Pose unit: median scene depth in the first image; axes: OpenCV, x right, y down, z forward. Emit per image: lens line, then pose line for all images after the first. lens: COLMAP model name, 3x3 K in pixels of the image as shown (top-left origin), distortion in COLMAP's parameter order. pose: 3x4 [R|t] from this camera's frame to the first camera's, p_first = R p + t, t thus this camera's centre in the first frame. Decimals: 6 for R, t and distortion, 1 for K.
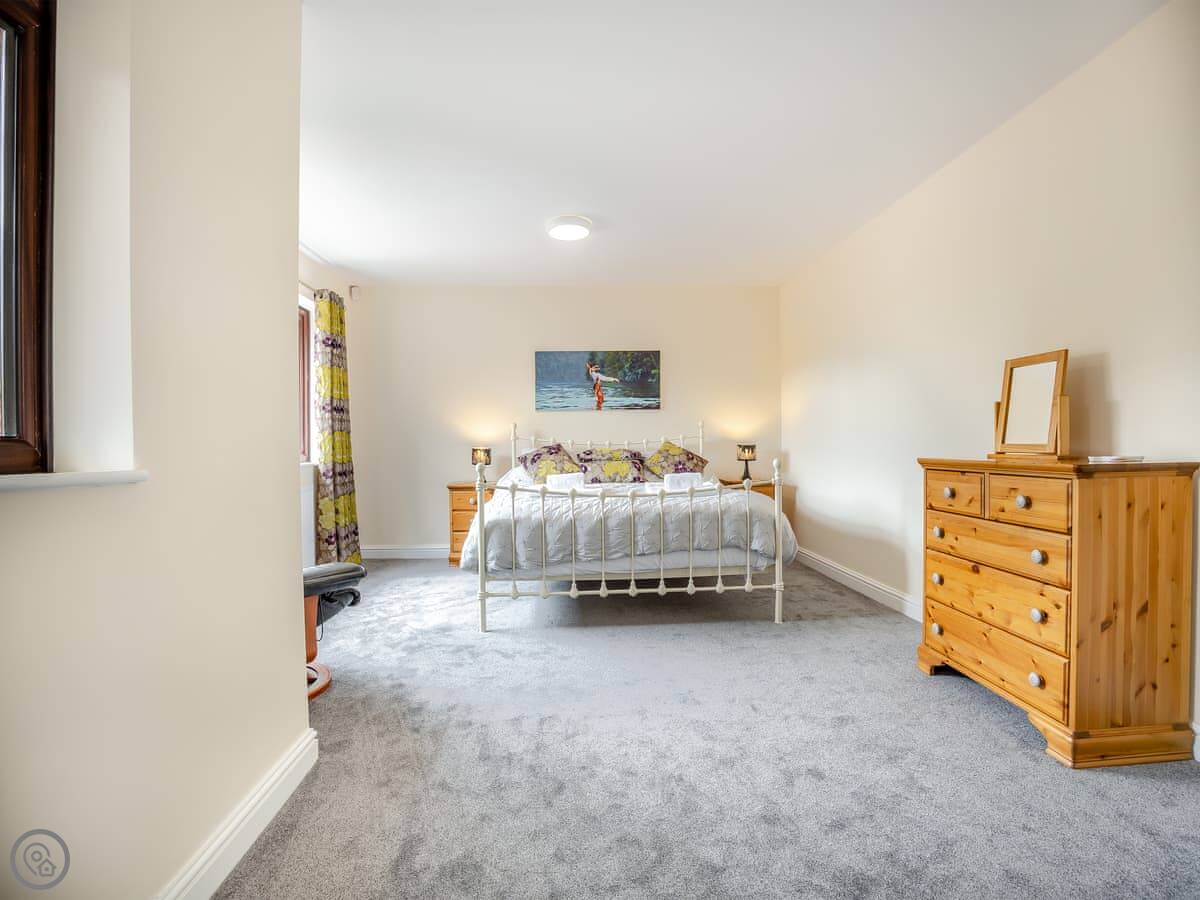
lens RADIAL K [[586.1, 0, 597.1], [0, 586.1, 442.9], [0, 0, 1]] dist [-0.059830, 0.010691]
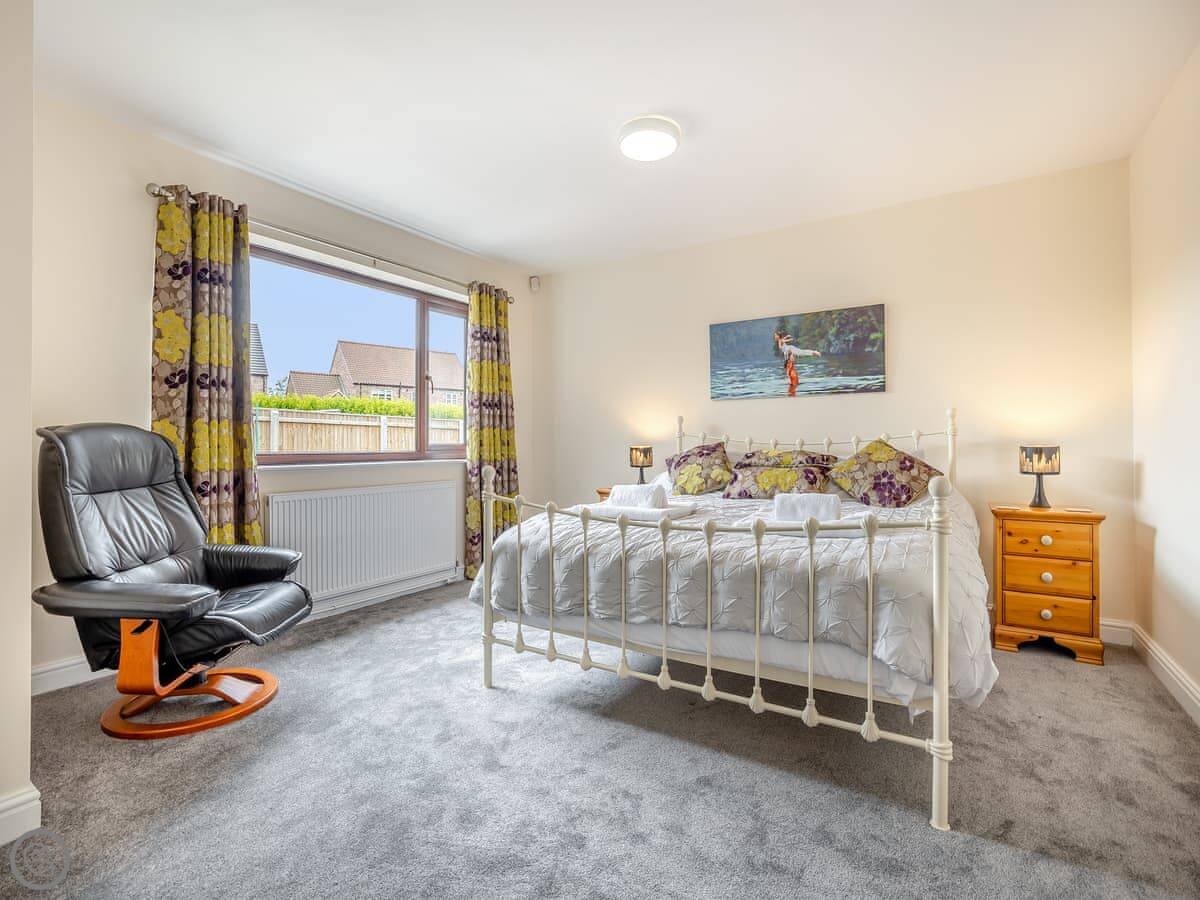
lens RADIAL K [[576.1, 0, 596.6], [0, 576.1, 431.3], [0, 0, 1]] dist [-0.018272, 0.000878]
pose [[0.812530, -0.002438, -0.582914, 0.247603], [-0.006214, 0.999898, -0.012844, -0.002348], [0.582886, 0.014059, 0.812432, 0.315632]]
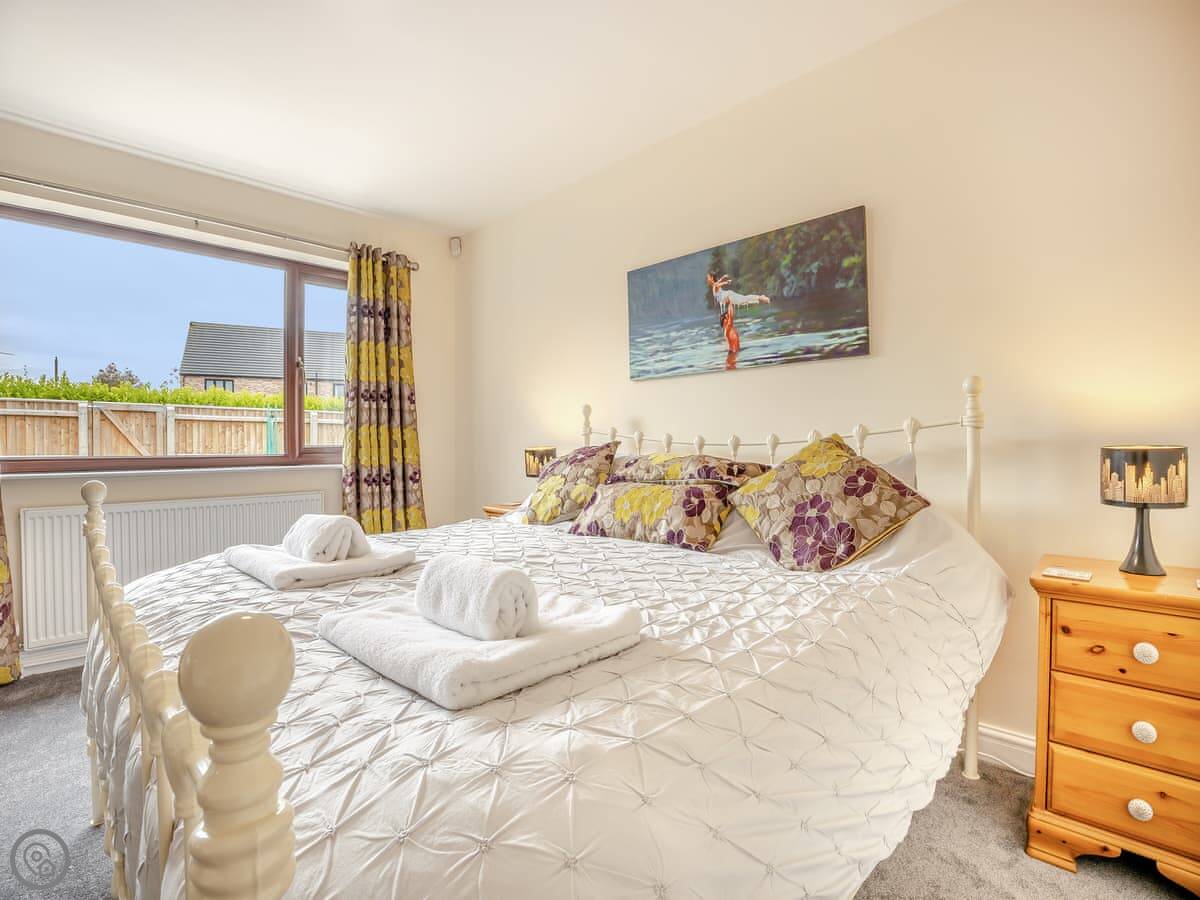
lens RADIAL K [[578.1, 0, 579.5], [0, 578.1, 438.1], [0, 0, 1]] dist [-0.061543, 0.010754]
pose [[0.670645, -0.000028, -0.741778, 0.291155], [-0.000031, 1.000000, -0.000065, -0.002089], [0.741778, 0.000066, 0.670645, 0.678266]]
